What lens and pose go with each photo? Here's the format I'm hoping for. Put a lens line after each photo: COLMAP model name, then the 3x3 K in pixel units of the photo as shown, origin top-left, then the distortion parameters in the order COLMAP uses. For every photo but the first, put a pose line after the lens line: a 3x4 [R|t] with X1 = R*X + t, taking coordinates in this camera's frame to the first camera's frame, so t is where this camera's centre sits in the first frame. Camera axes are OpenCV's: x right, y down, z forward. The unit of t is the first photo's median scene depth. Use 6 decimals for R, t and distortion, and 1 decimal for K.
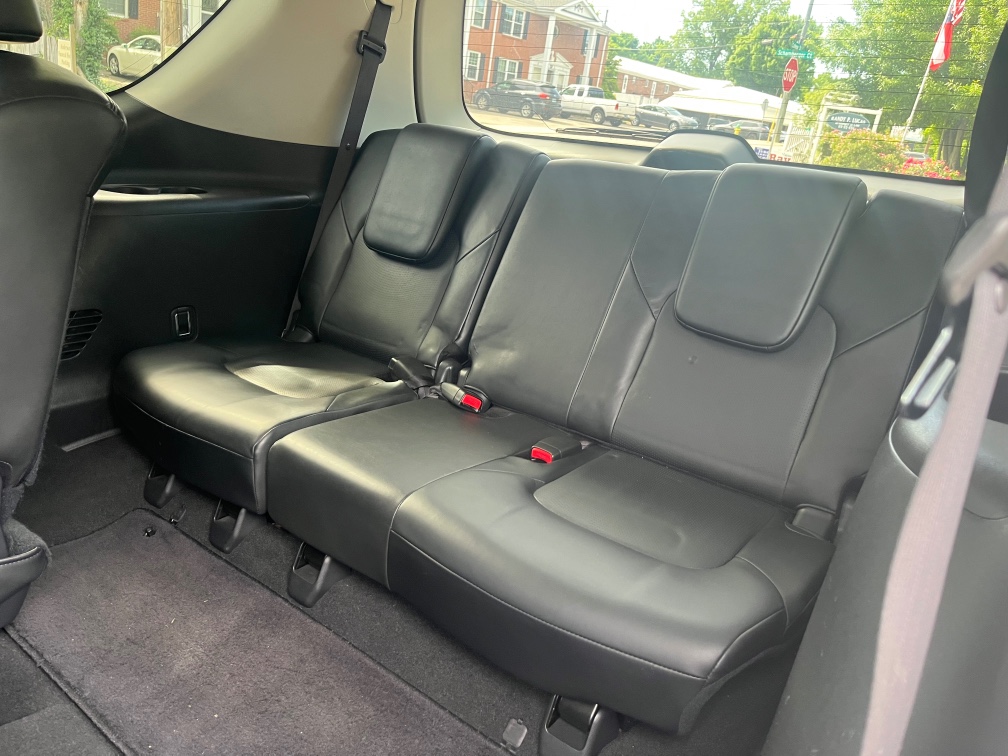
lens RADIAL K [[757.4, 0, 509.4], [0, 757.4, 376.1], [0, 0, 1]] dist [0.055150, -0.088991]
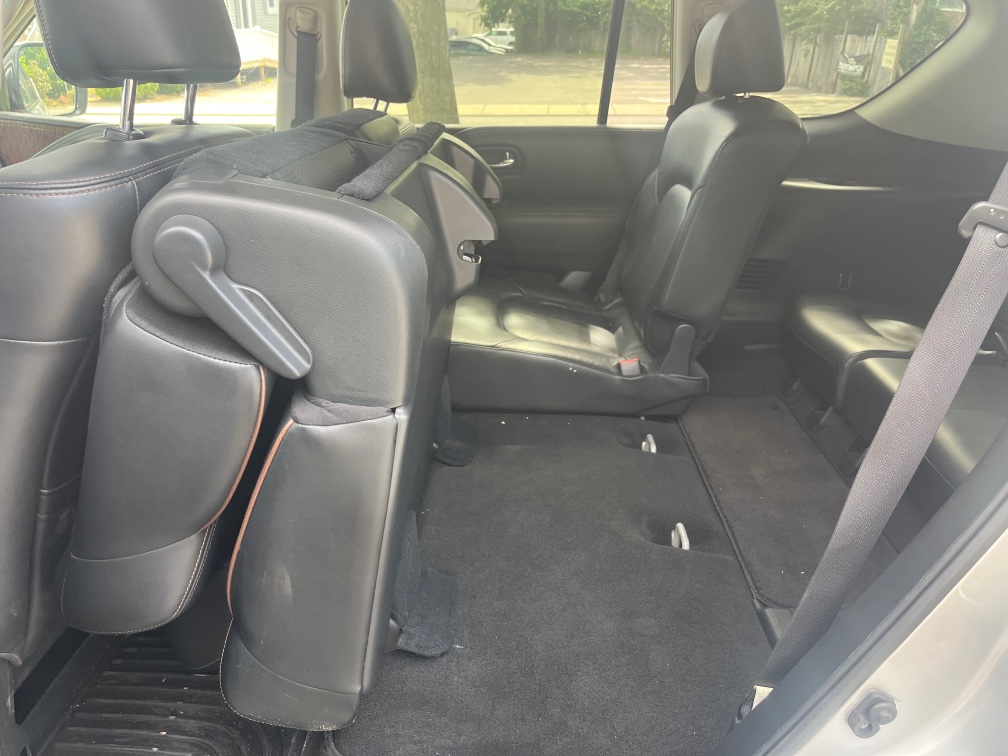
lens RADIAL K [[760.9, 0, 523.6], [0, 760.9, 365.7], [0, 0, 1]] dist [0.059783, -0.100325]
pose [[0.606010, 0.225066, -0.762953, 0.354277], [-0.230253, 0.967709, 0.102578, 0.080537], [0.761404, 0.113509, 0.638263, -0.340345]]
